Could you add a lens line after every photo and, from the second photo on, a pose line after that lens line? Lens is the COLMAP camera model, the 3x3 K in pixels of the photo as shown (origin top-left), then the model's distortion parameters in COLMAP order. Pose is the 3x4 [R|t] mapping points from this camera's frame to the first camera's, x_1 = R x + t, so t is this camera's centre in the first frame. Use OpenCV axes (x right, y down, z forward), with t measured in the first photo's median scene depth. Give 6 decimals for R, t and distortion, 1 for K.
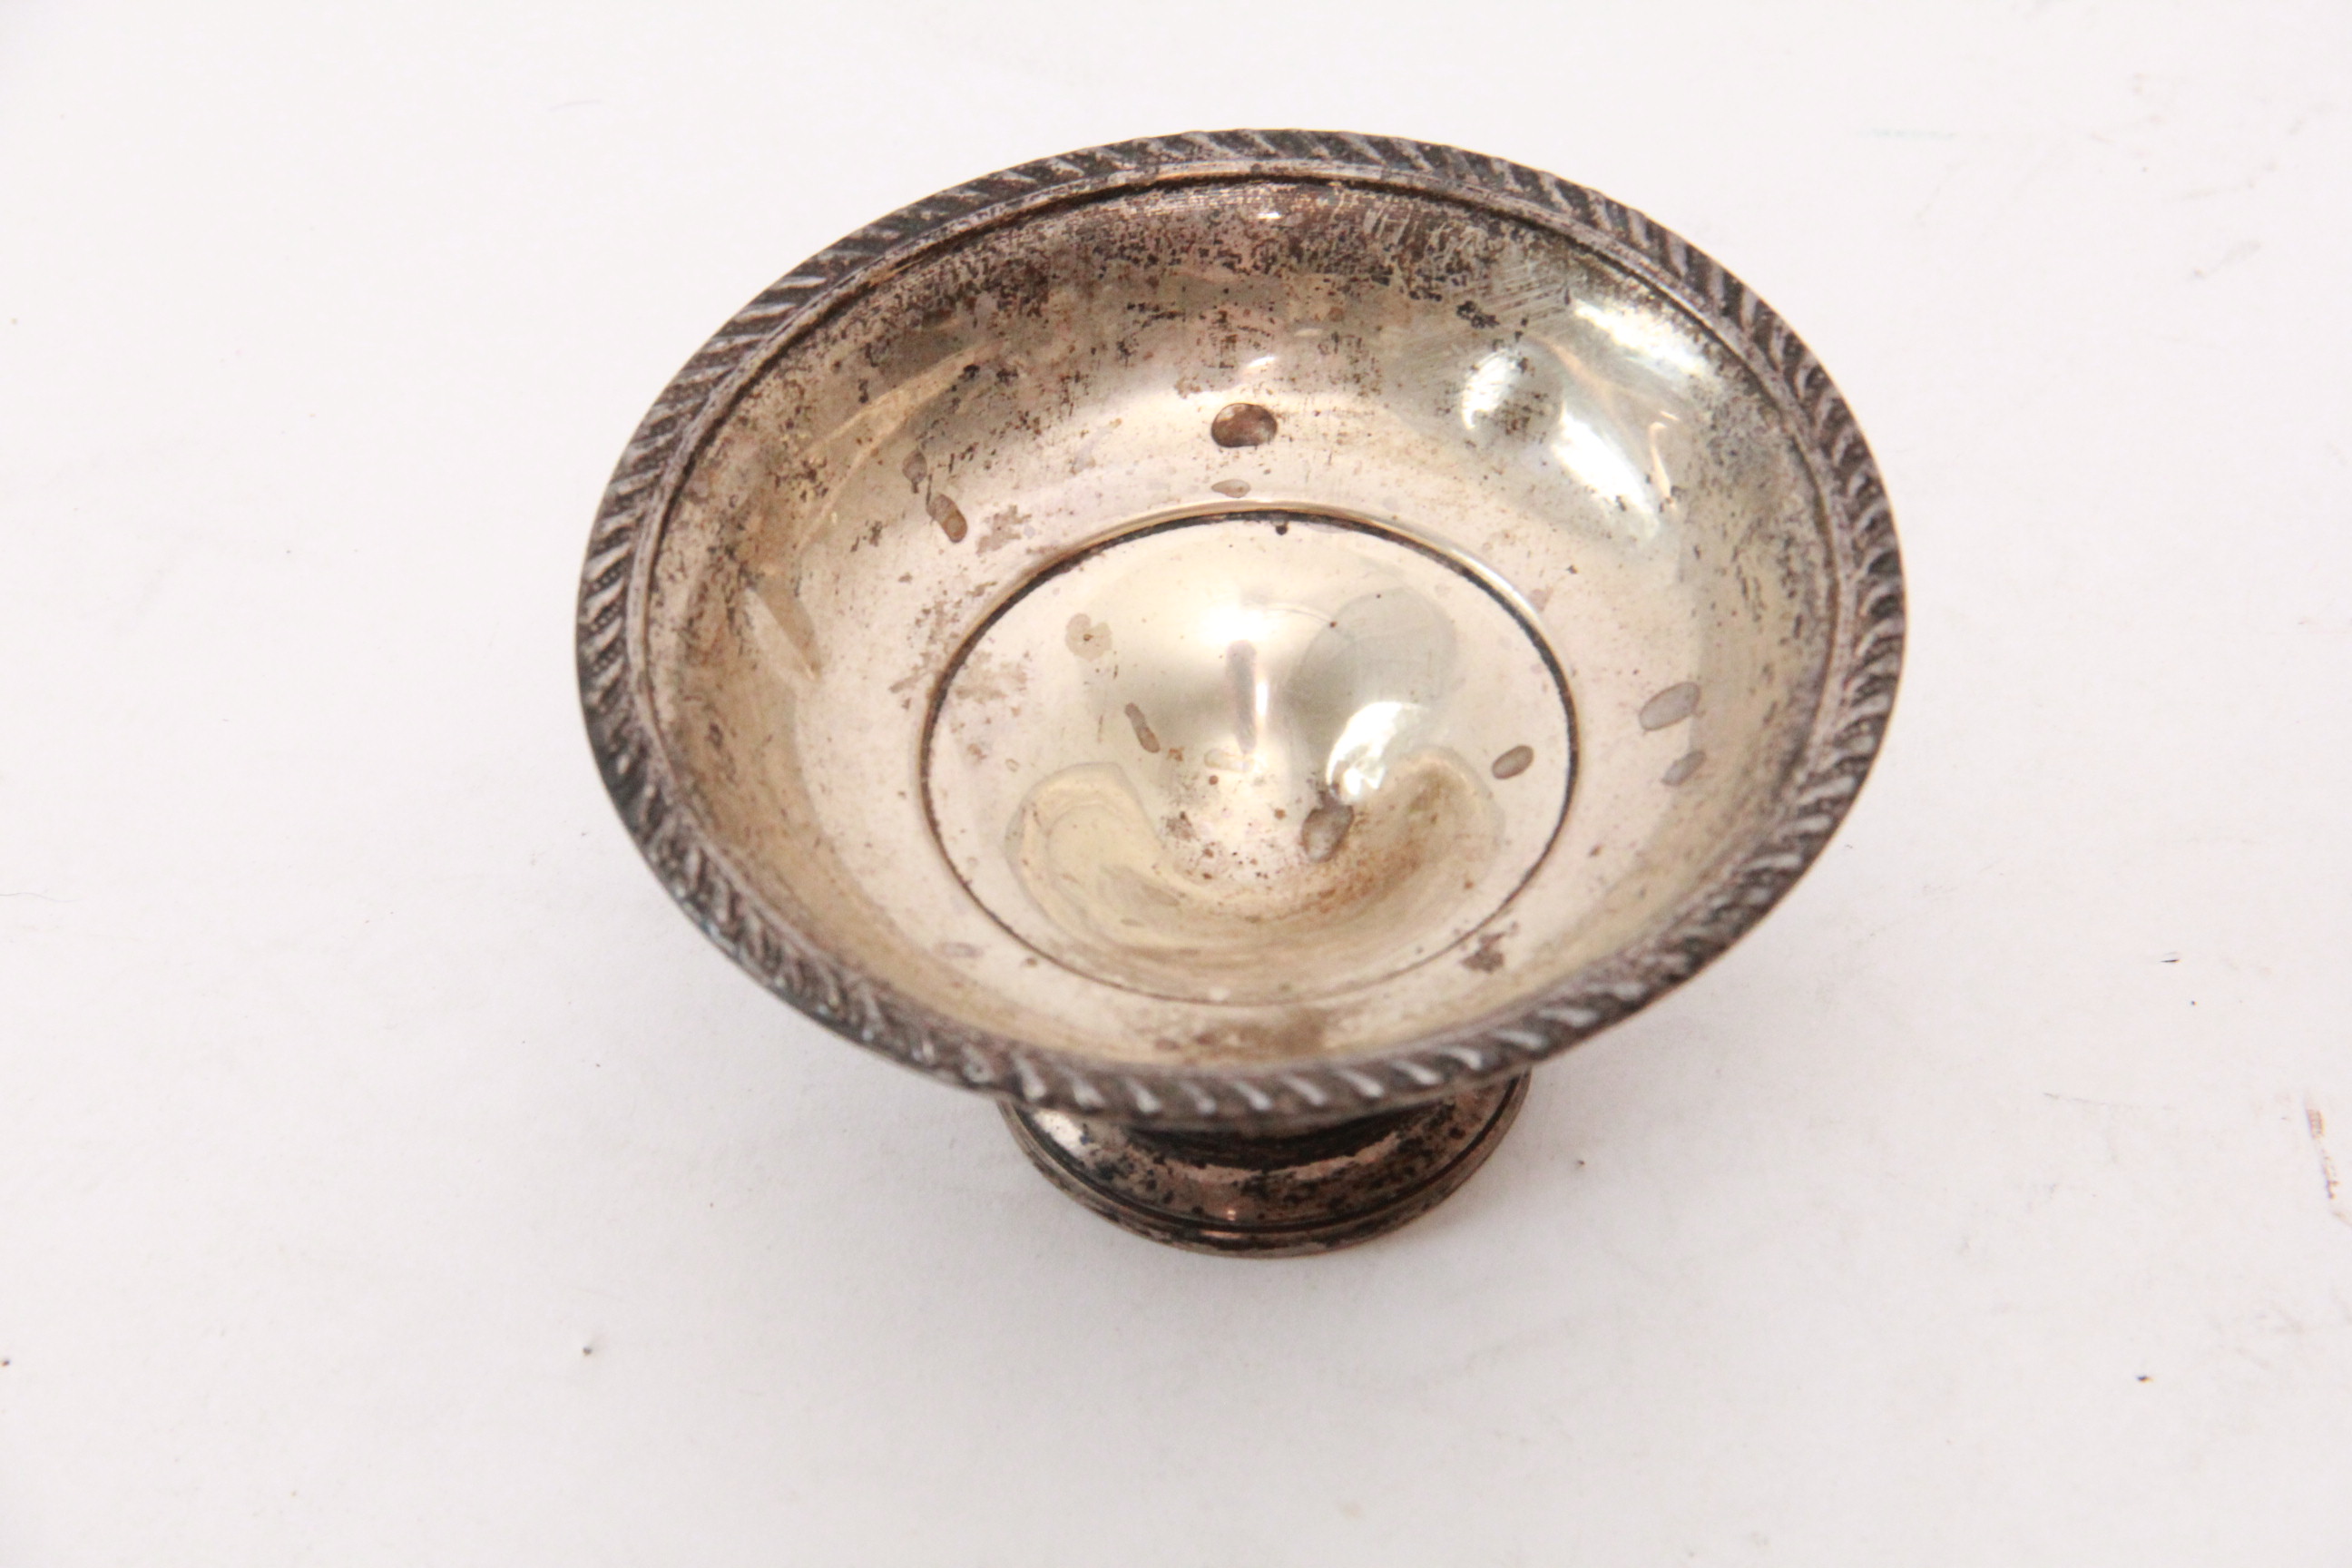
lens RADIAL K [[8262.4, 0, 1167.9], [0, 8262.4, 782.9], [0, 0, 1]] dist [0.342555, 0.000000]
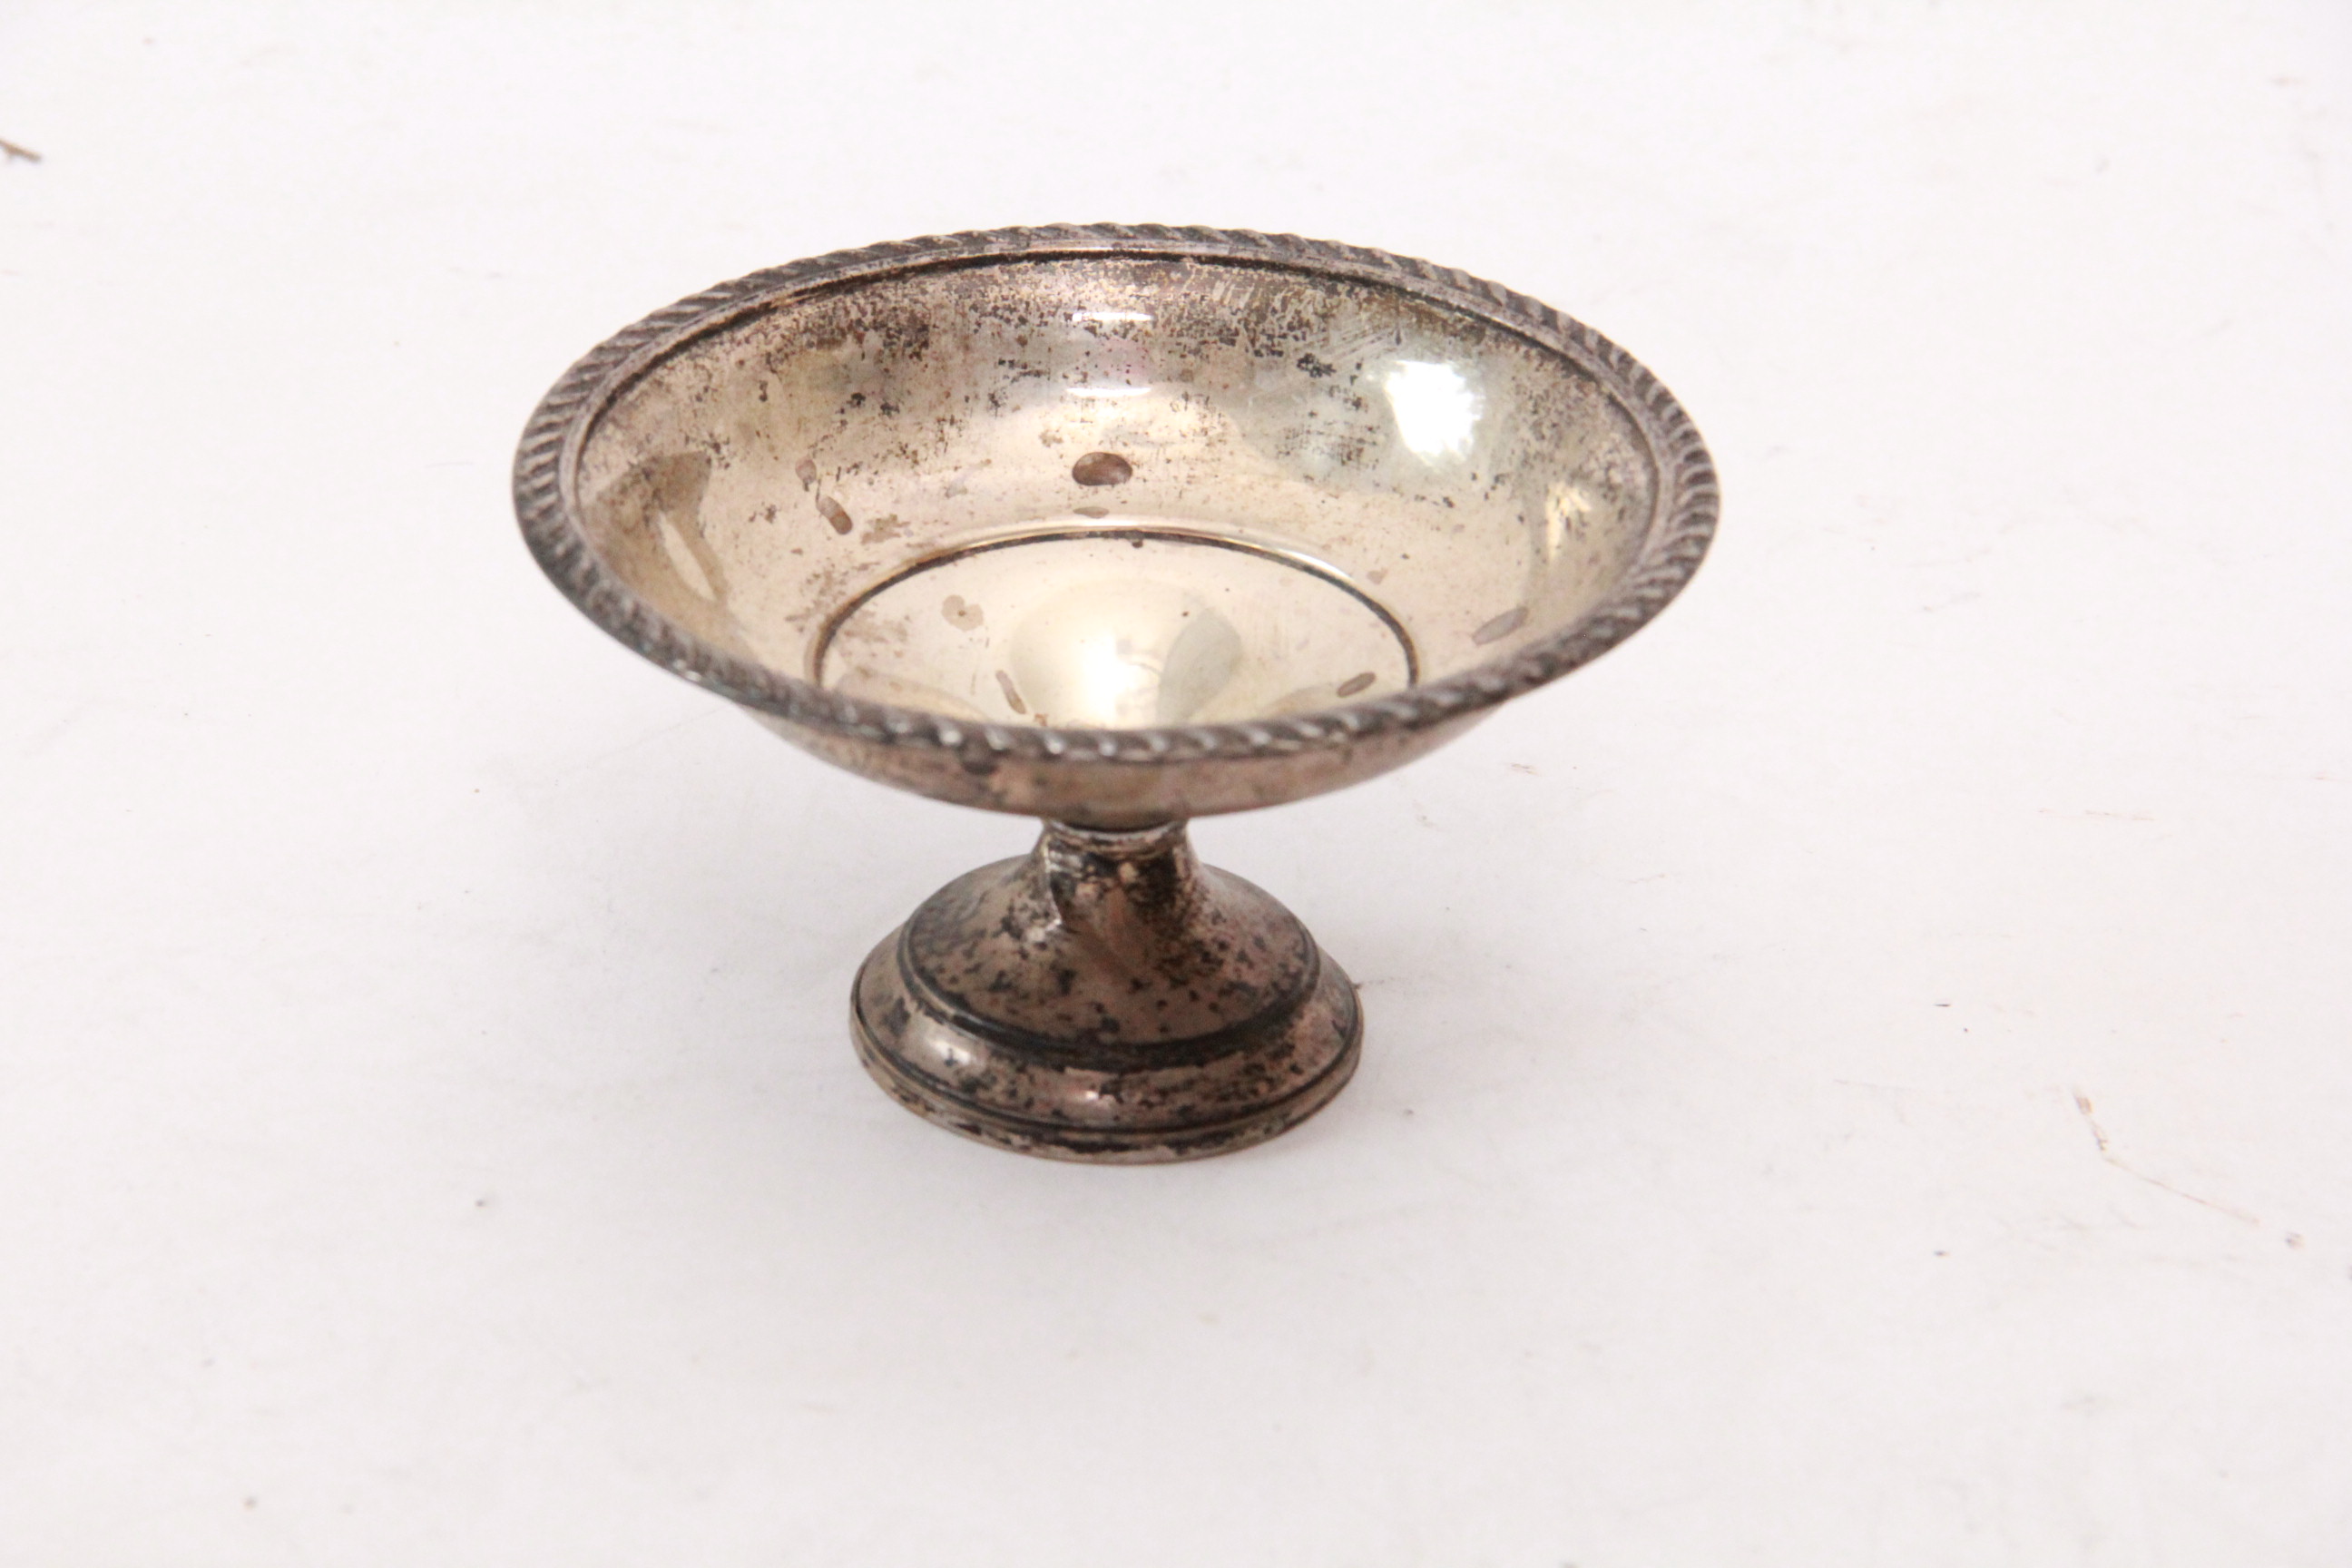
lens RADIAL K [[8525.0, 0, 1184.0], [0, 8525.0, 785.4], [0, 0, 1]] dist [0.351991, 0.000000]
pose [[0.996799, 0.034596, 0.072074, -0.061015], [-0.003050, 0.917319, -0.398141, 0.452713], [-0.079889, 0.396647, 0.914488, -0.023754]]
